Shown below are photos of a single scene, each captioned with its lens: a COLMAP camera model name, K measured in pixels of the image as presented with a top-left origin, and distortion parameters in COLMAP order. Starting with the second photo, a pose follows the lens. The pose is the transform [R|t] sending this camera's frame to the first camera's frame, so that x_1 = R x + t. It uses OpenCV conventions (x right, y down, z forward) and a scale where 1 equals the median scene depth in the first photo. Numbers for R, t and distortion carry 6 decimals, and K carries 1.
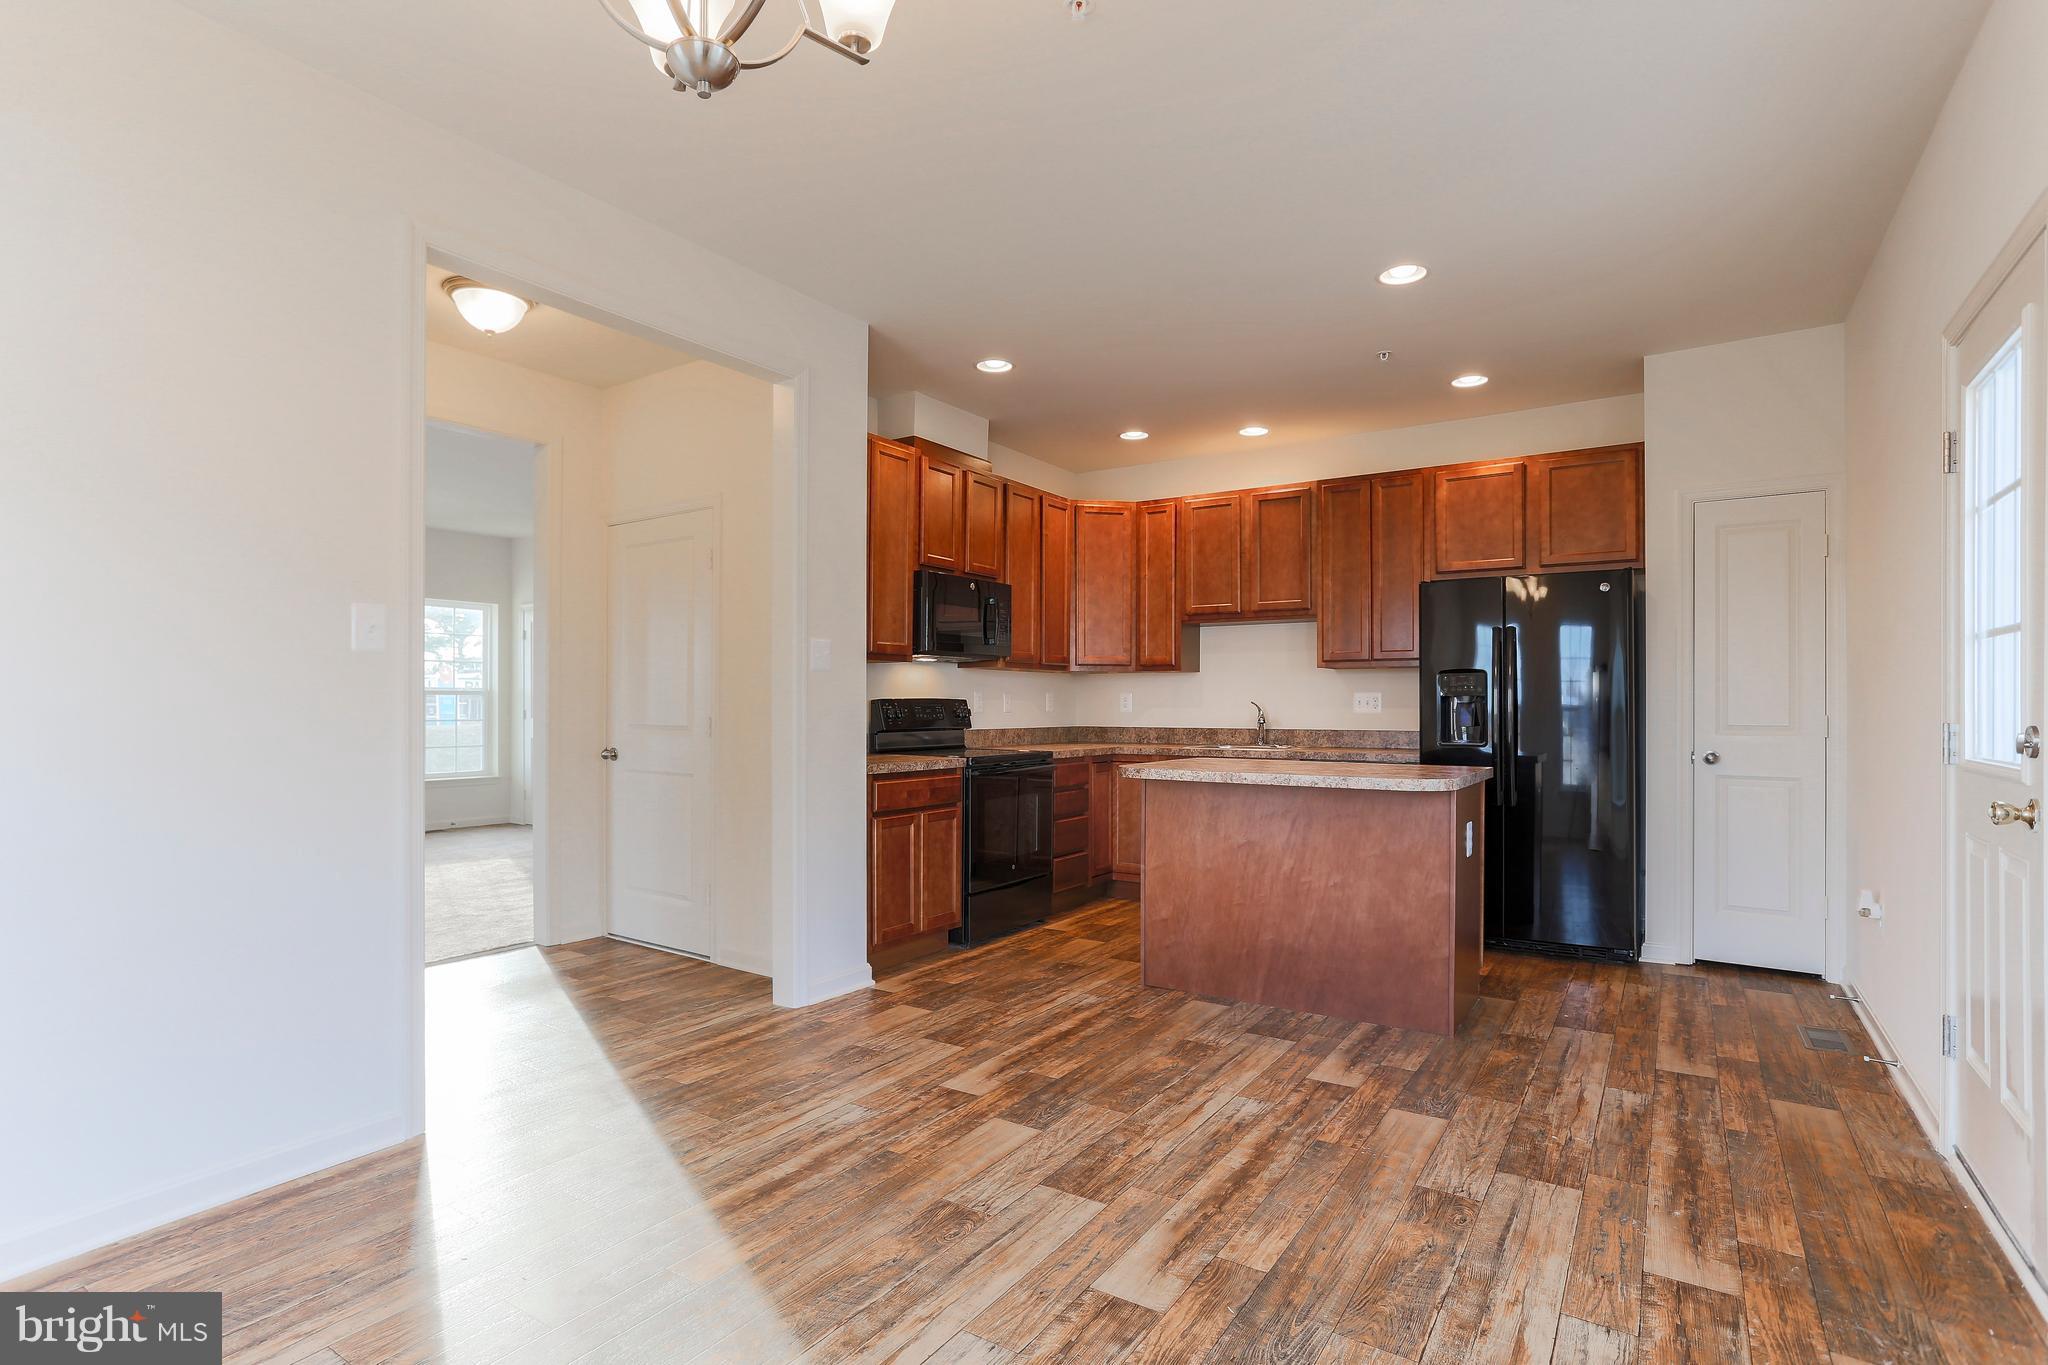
lens RADIAL K [[1003.8, 0, 1005.6], [0, 1003.8, 686.2], [0, 0, 1]] dist [-0.050790, 0.033767]
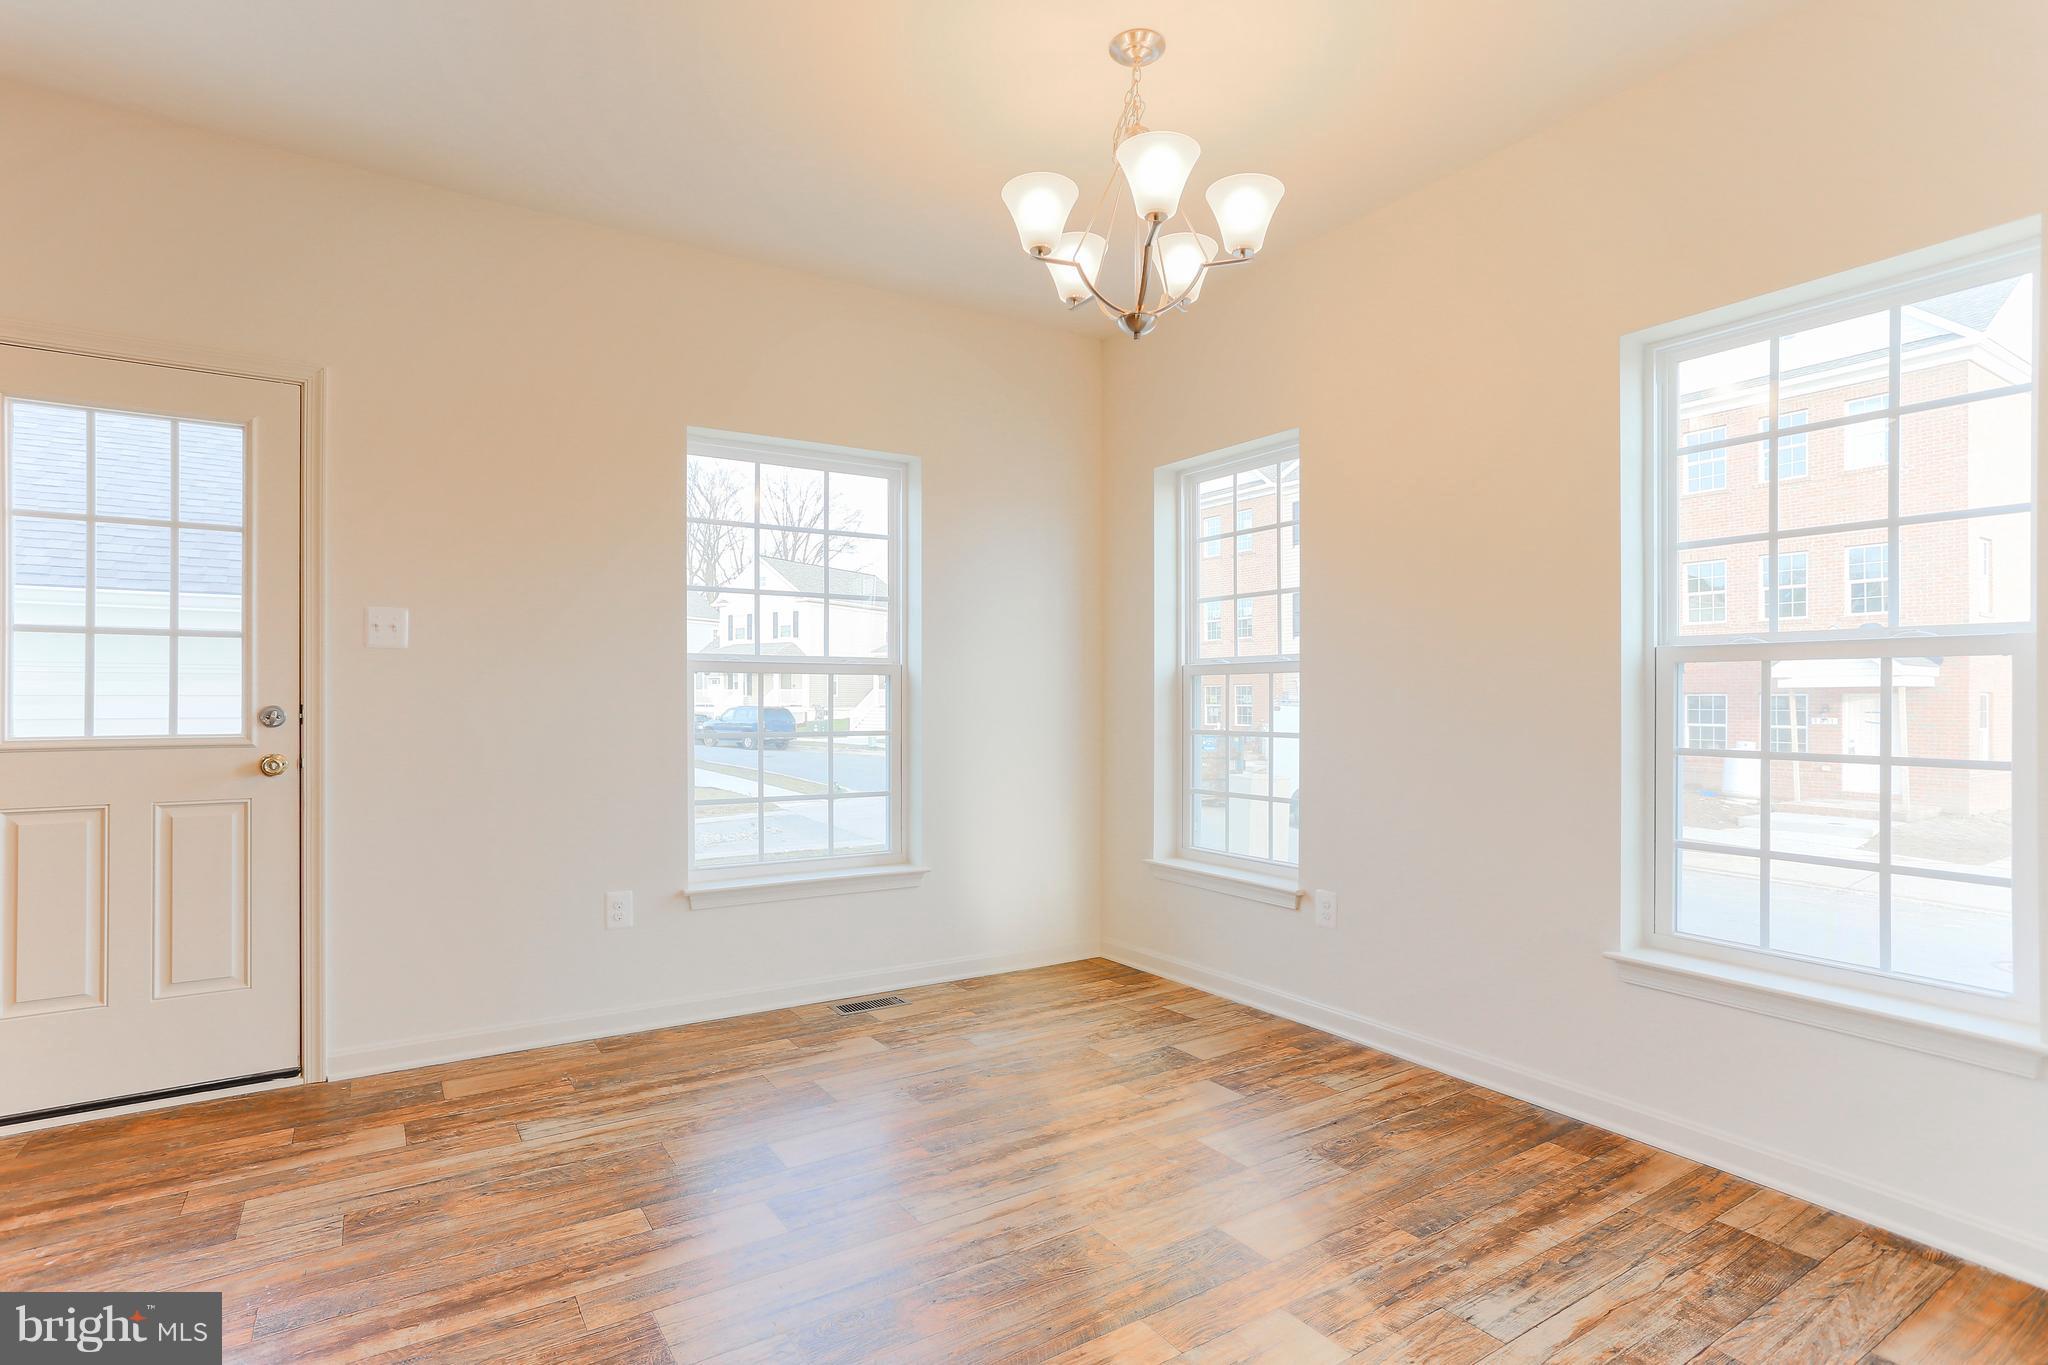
lens RADIAL K [[1014.2, 0, 1006.5], [0, 1014.2, 699.4], [0, 0, 1]] dist [-0.050834, 0.036098]
pose [[-0.918691, -0.003249, 0.394963, -0.512397], [-0.010085, 0.999833, -0.015232, 0.038330], [-0.394848, -0.017976, -0.918571, 1.751537]]
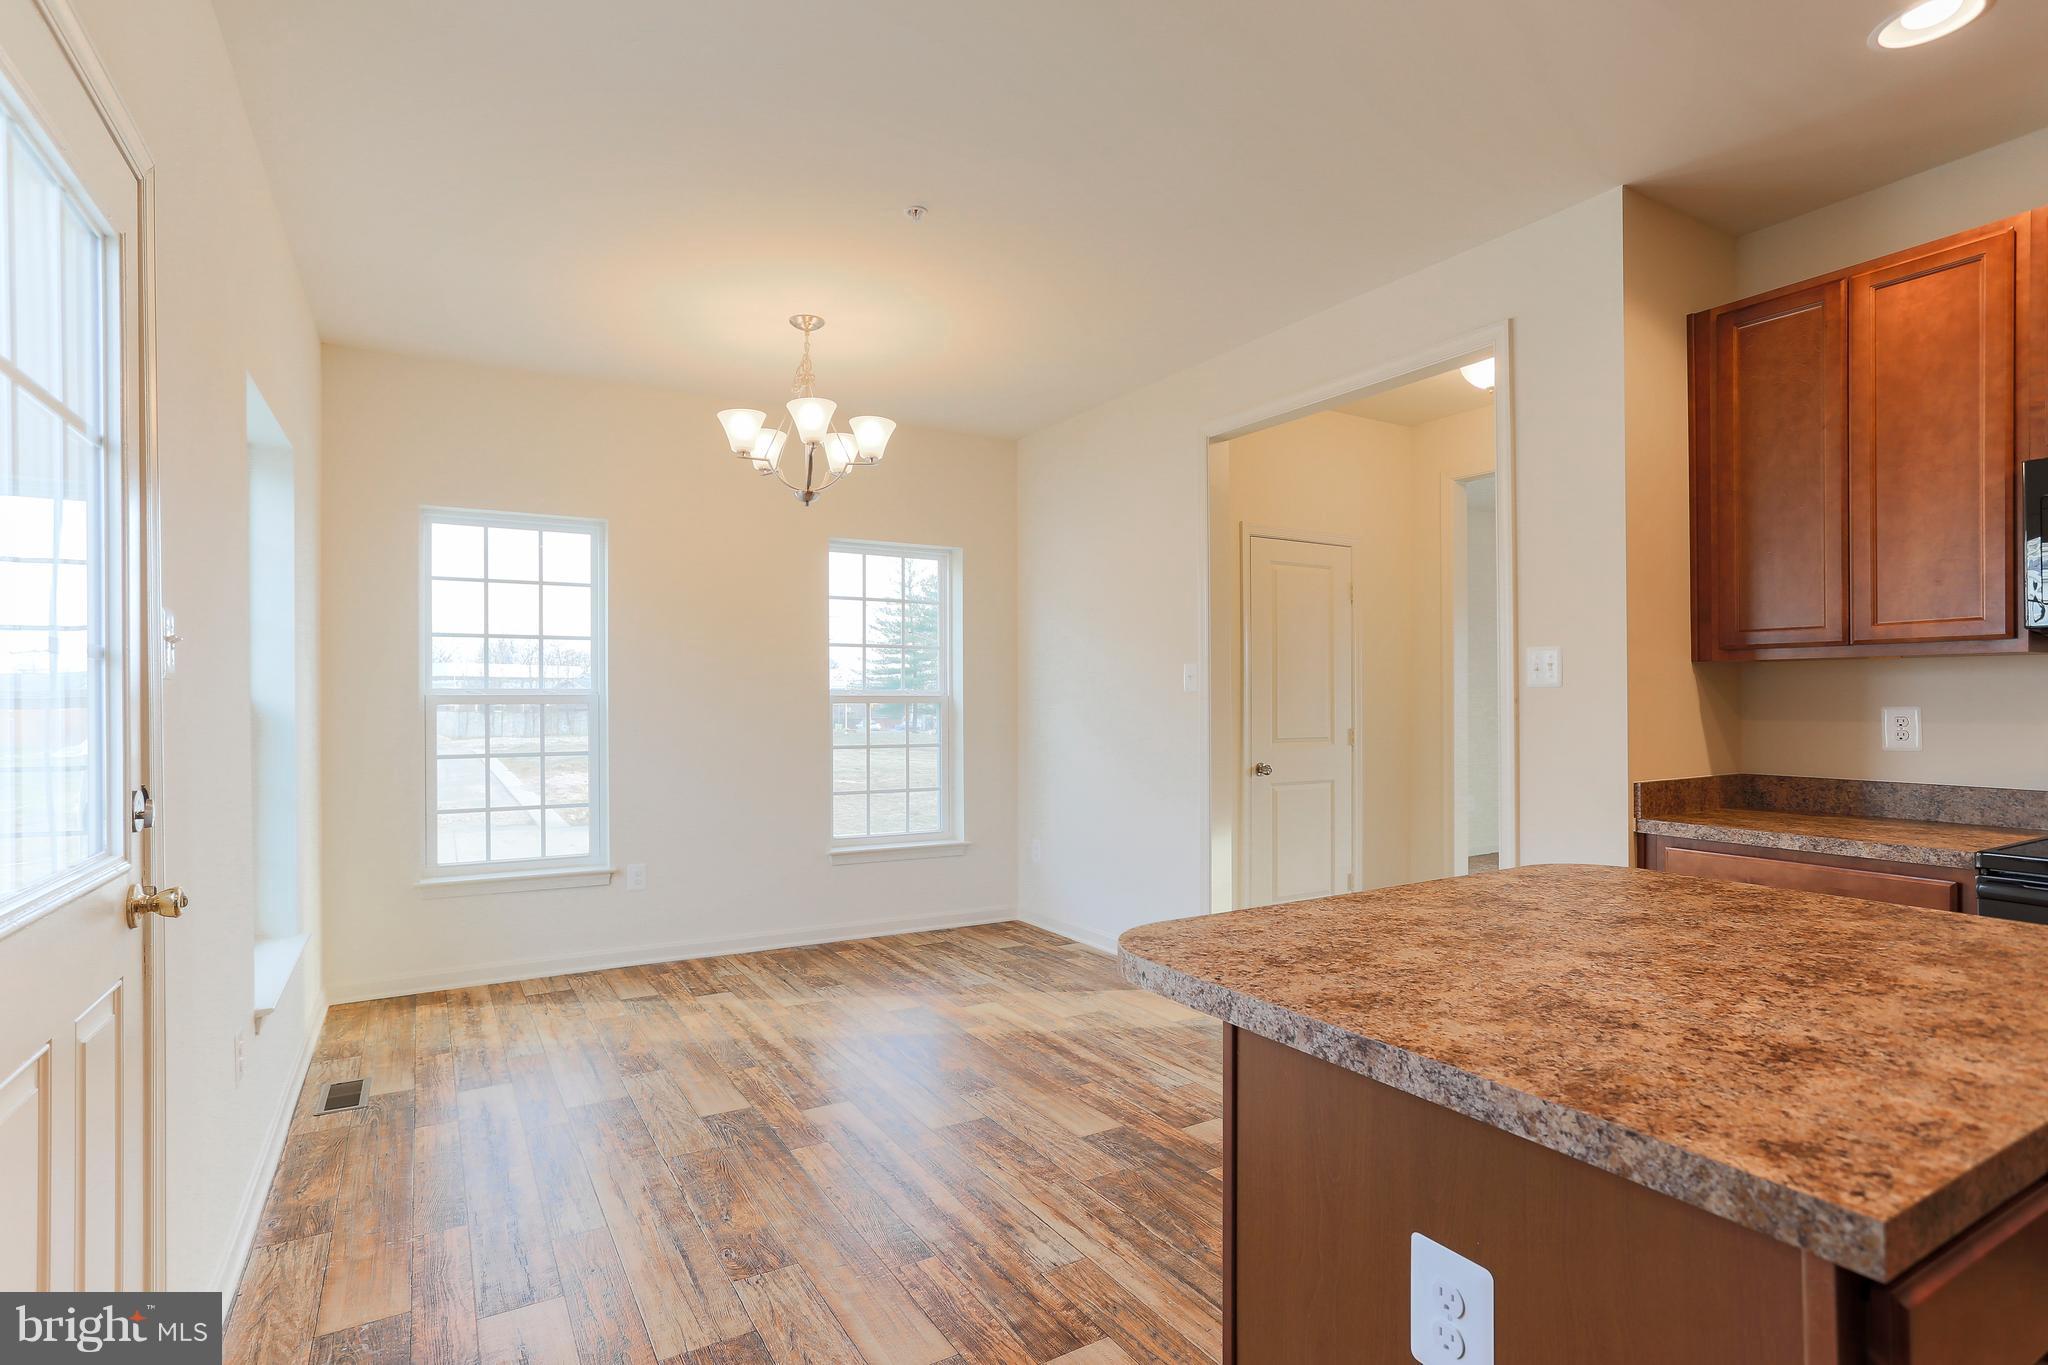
lens RADIAL K [[1003.8, 0, 1005.6], [0, 1003.8, 686.2], [0, 0, 1]] dist [-0.050790, 0.033767]
pose [[-0.425780, -0.016199, -0.904682, 1.301065], [0.016584, 0.999532, -0.025702, -0.007743], [0.904675, -0.025946, -0.425312, 1.749414]]
